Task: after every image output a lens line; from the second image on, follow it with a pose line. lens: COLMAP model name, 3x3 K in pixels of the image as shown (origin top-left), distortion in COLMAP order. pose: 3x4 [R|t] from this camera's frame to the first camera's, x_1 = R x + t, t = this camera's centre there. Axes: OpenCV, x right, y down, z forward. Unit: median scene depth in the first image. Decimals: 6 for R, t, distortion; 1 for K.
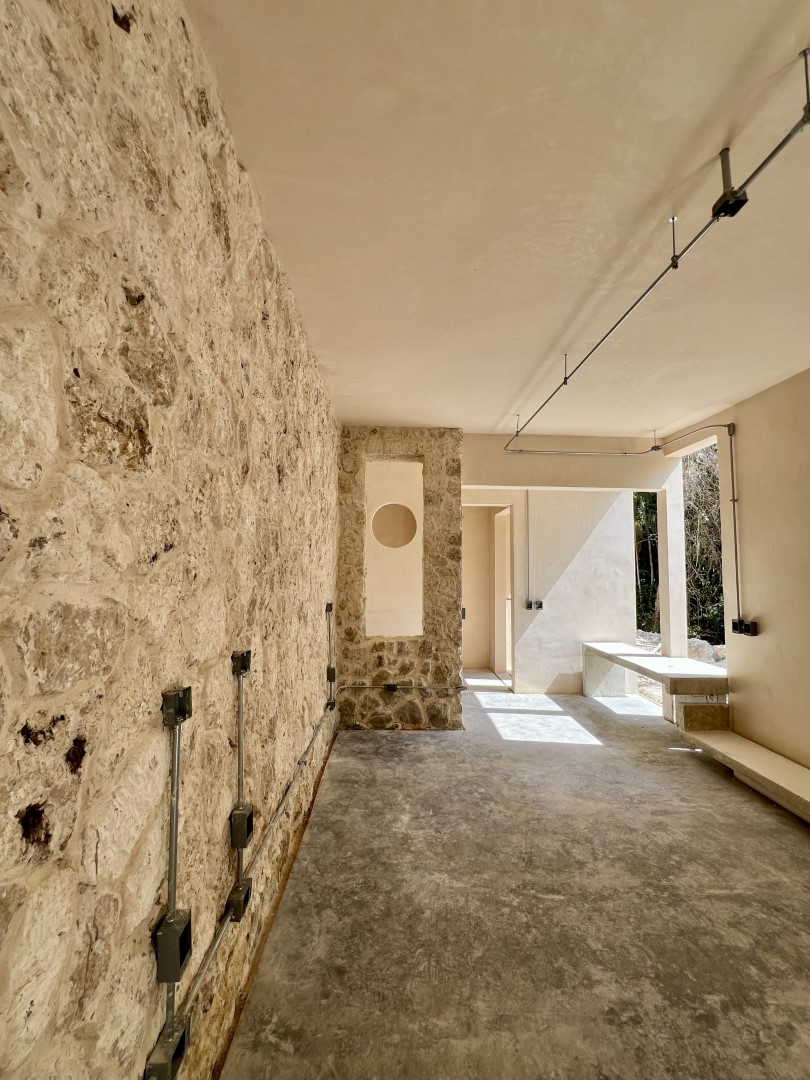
lens RADIAL K [[435.3, 0, 404.9], [0, 435.3, 543.4], [0, 0, 1]] dist [-0.001991, 0.000517]
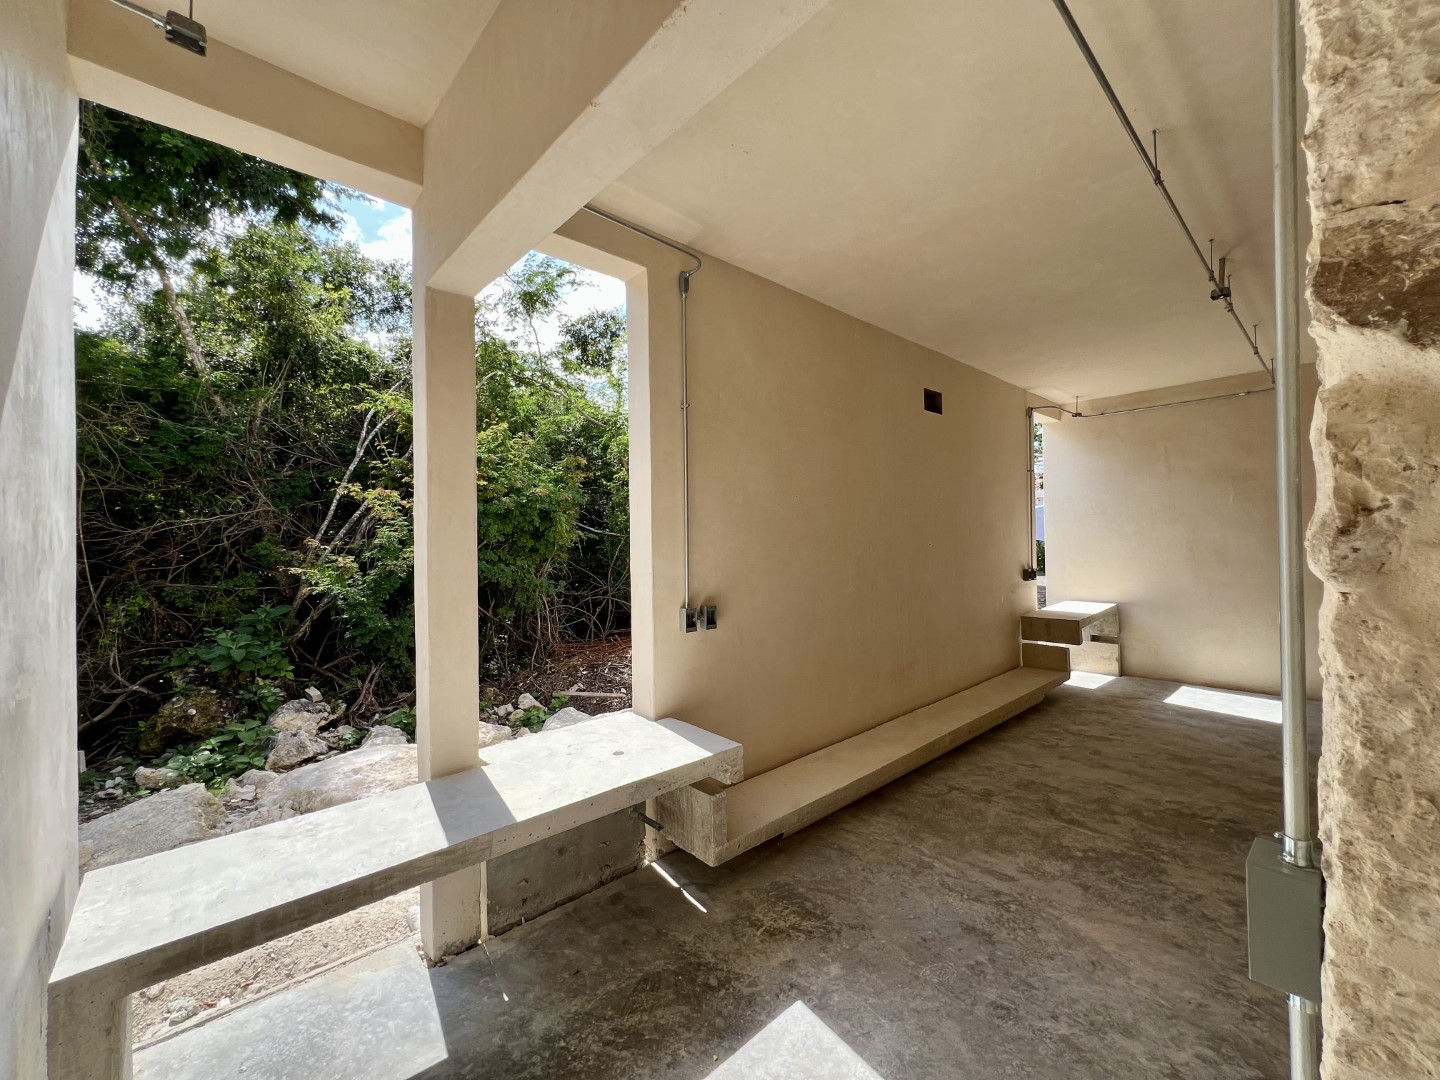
lens RADIAL K [[580.4, 0, 723.9], [0, 580.4, 542.3], [0, 0, 1]] dist [-0.001991, 0.000517]
pose [[-0.660619, 0.000668, 0.750721, 0.208062], [-0.033938, 0.998951, -0.030754, 0.155004], [-0.749954, -0.045794, -0.659903, 2.117331]]
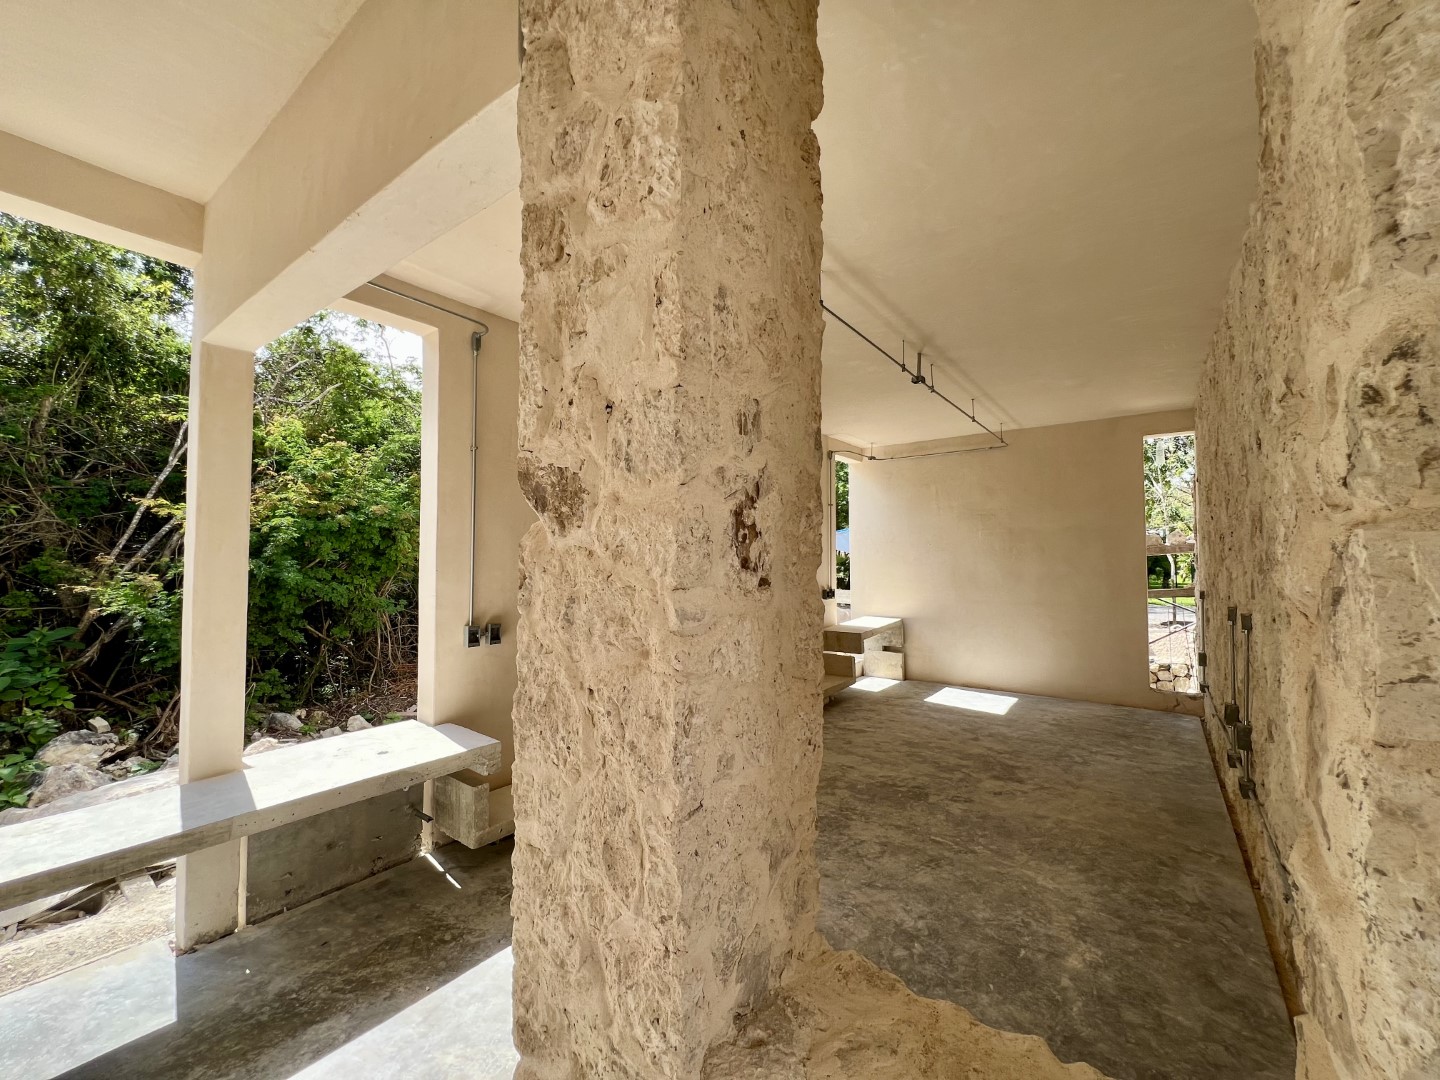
lens RADIAL K [[580.4, 0, 723.4], [0, 580.4, 541.3], [0, 0, 1]] dist [-0.001991, 0.000517]
pose [[-0.787503, 0.012132, 0.616191, -0.125164], [-0.038470, 0.996889, -0.068793, 0.131479], [-0.615109, -0.077879, -0.784587, 2.097663]]
